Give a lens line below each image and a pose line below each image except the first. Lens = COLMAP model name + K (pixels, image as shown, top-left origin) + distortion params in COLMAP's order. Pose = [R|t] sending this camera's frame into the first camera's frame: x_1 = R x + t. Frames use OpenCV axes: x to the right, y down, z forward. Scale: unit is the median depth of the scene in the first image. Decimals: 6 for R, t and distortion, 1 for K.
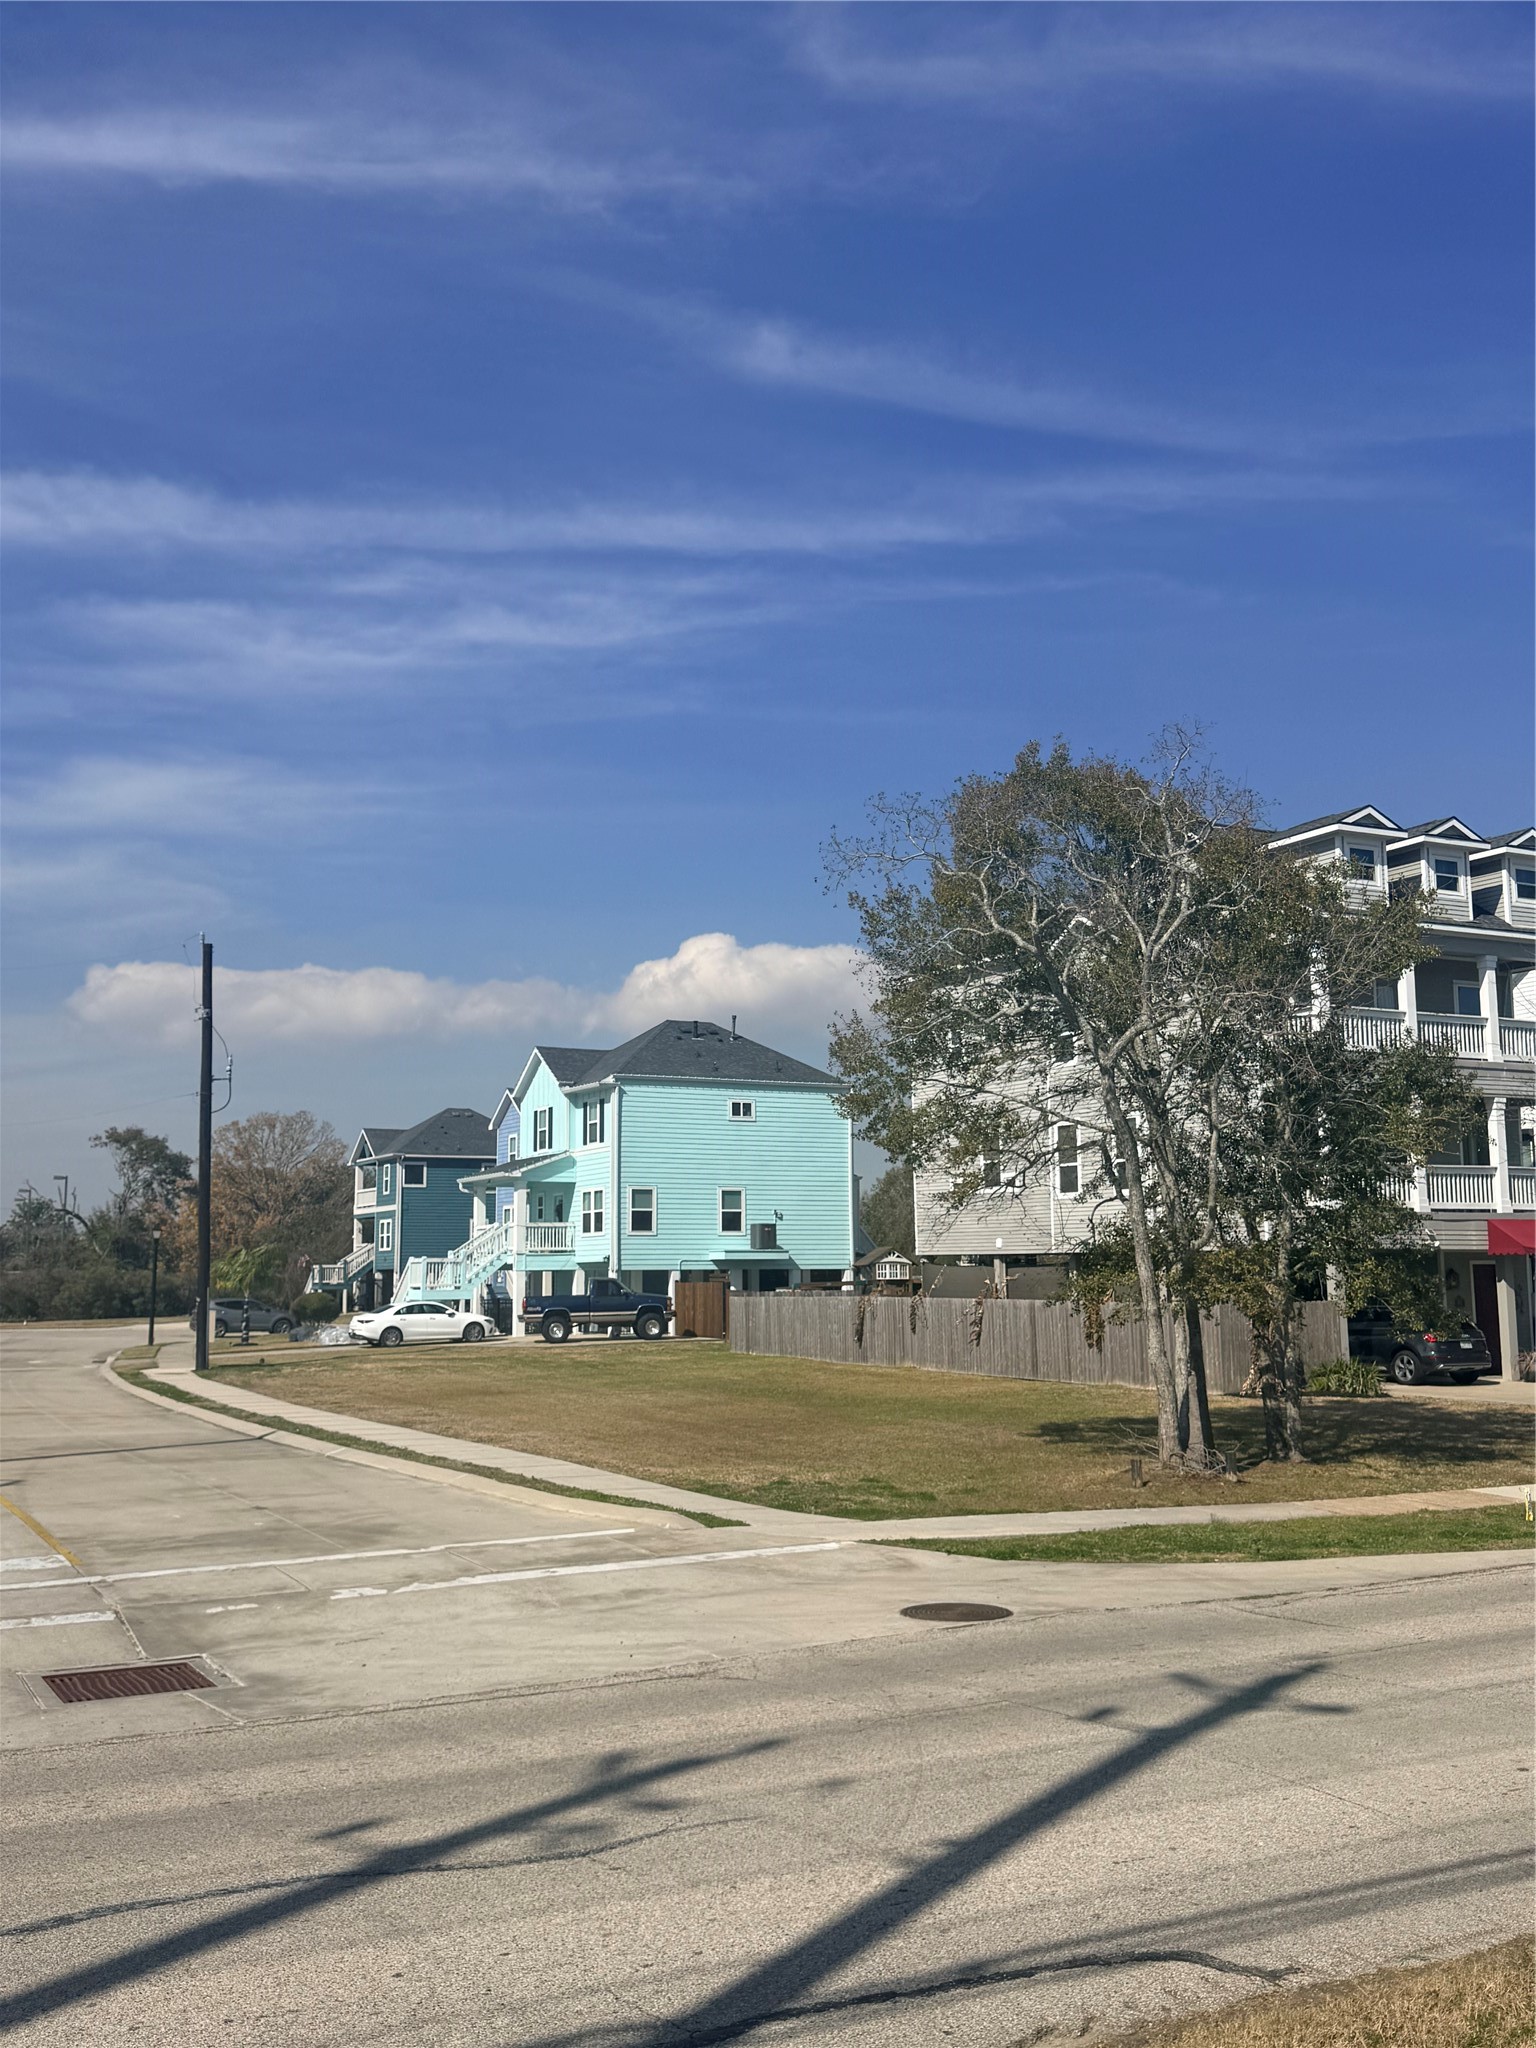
lens RADIAL K [[1894.1, 0, 784.1], [0, 1894.1, 1020.4], [0, 0, 1]] dist [0.145088, -0.002925]
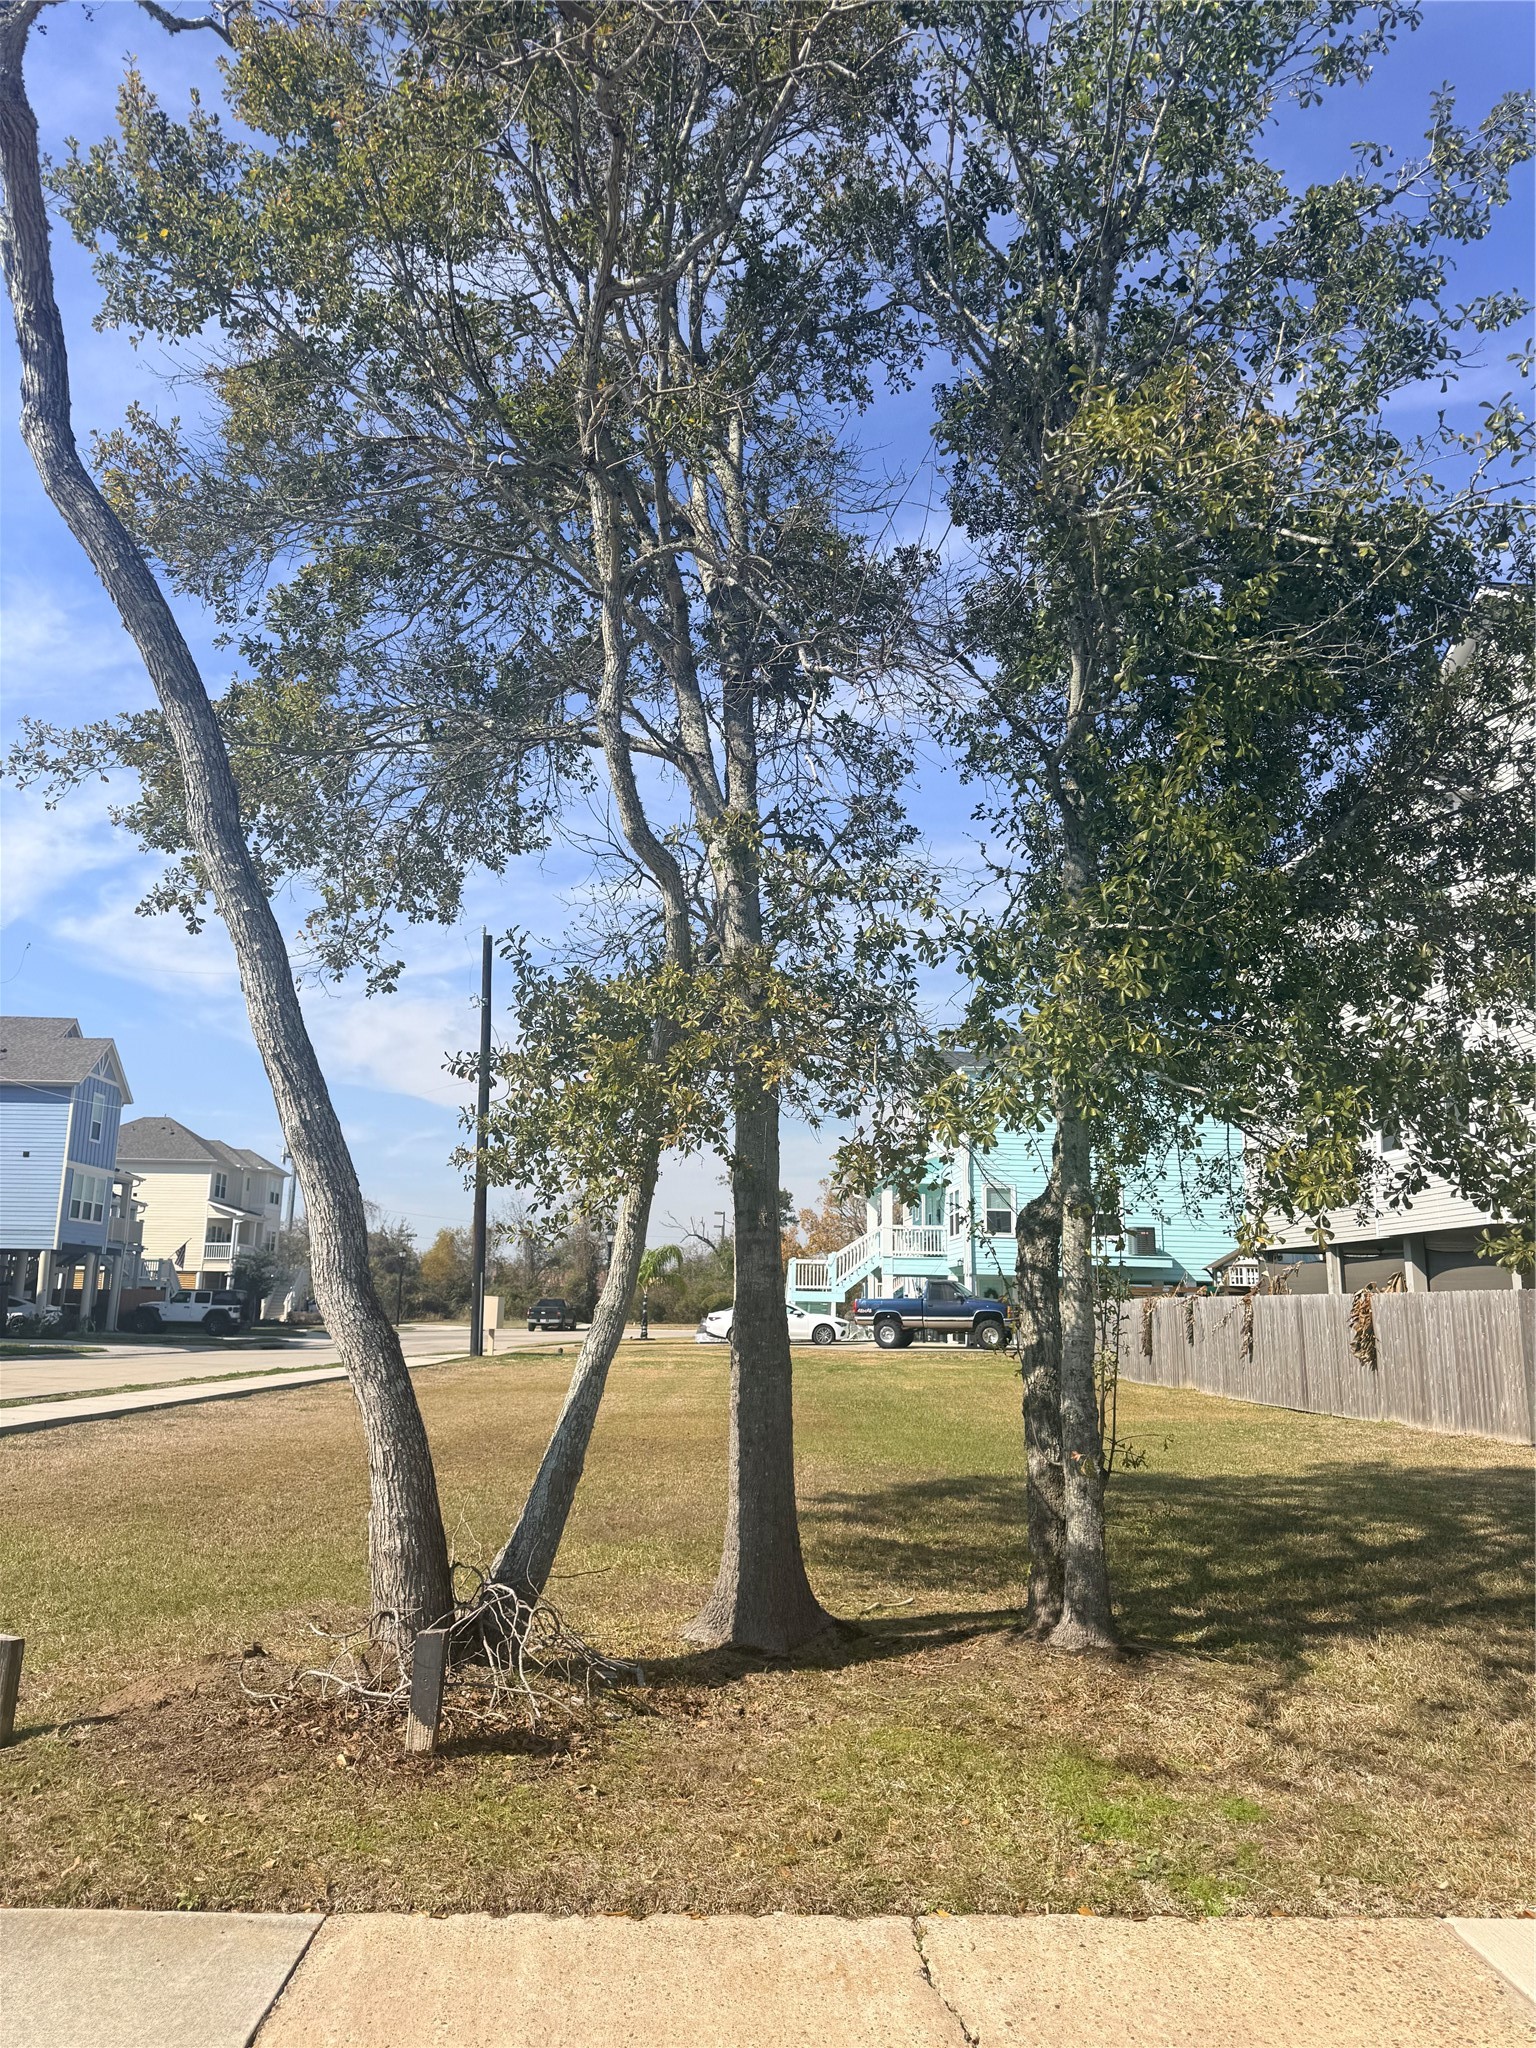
lens RADIAL K [[1459.0, 0, 768.0], [0, 1459.0, 1024.0], [0, 0, 1]] dist [0.037150, -0.000982]
pose [[0.898127, -0.064114, -0.435037, 0.141021], [0.036058, 0.996720, -0.072450, 0.057284], [0.438255, 0.049382, 0.897493, 0.305971]]
